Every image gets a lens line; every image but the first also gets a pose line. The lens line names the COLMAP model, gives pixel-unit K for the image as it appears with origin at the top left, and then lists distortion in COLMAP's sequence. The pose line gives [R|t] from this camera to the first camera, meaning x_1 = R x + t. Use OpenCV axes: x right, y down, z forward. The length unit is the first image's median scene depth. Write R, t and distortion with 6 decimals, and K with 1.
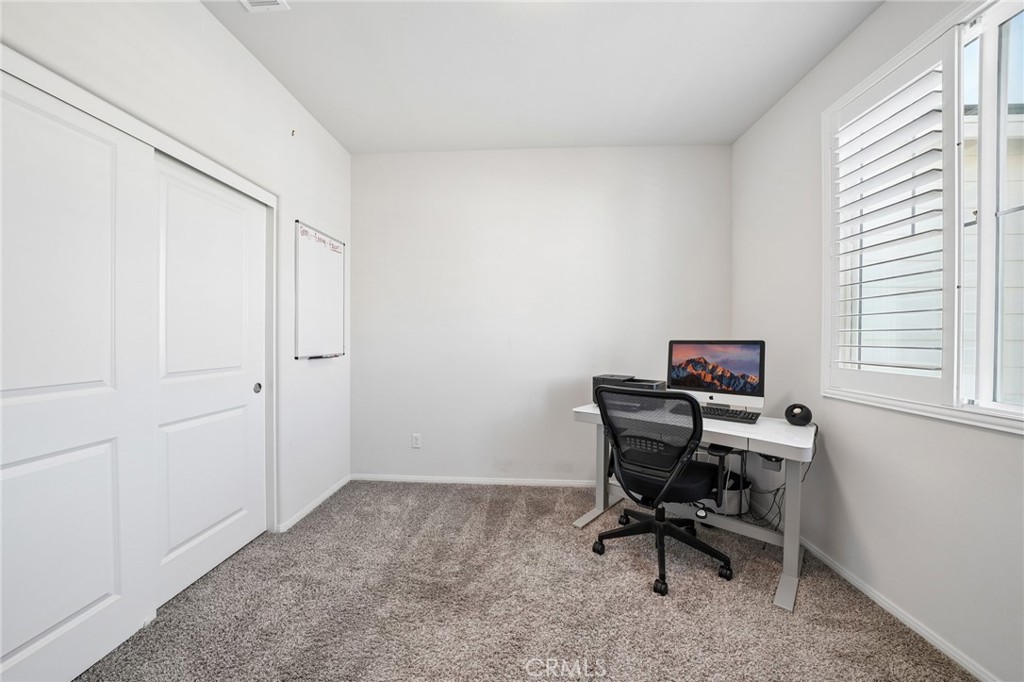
lens RADIAL K [[369.3, 0, 506.3], [0, 369.3, 331.4], [0, 0, 1]] dist [-0.018124, 0.000017]
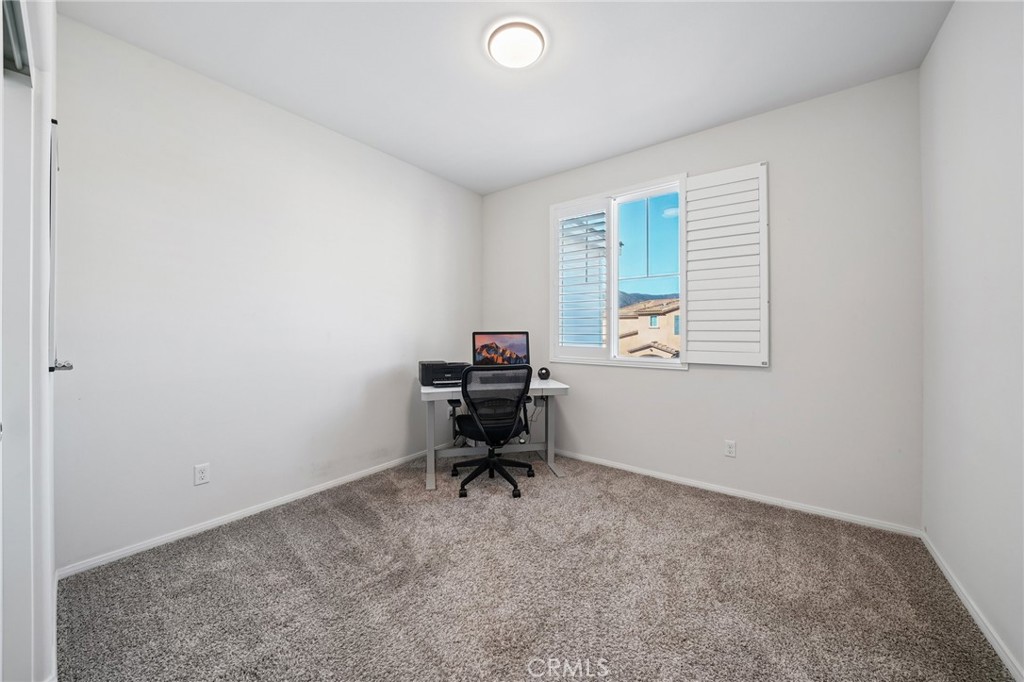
lens RADIAL K [[369.3, 0, 506.3], [0, 369.3, 331.4], [0, 0, 1]] dist [-0.018124, 0.000017]
pose [[0.545191, 0.000501, 0.838312, -0.697350], [-0.013185, 0.999881, 0.007977, 0.002950], [-0.838208, -0.015402, 0.545132, 0.153100]]
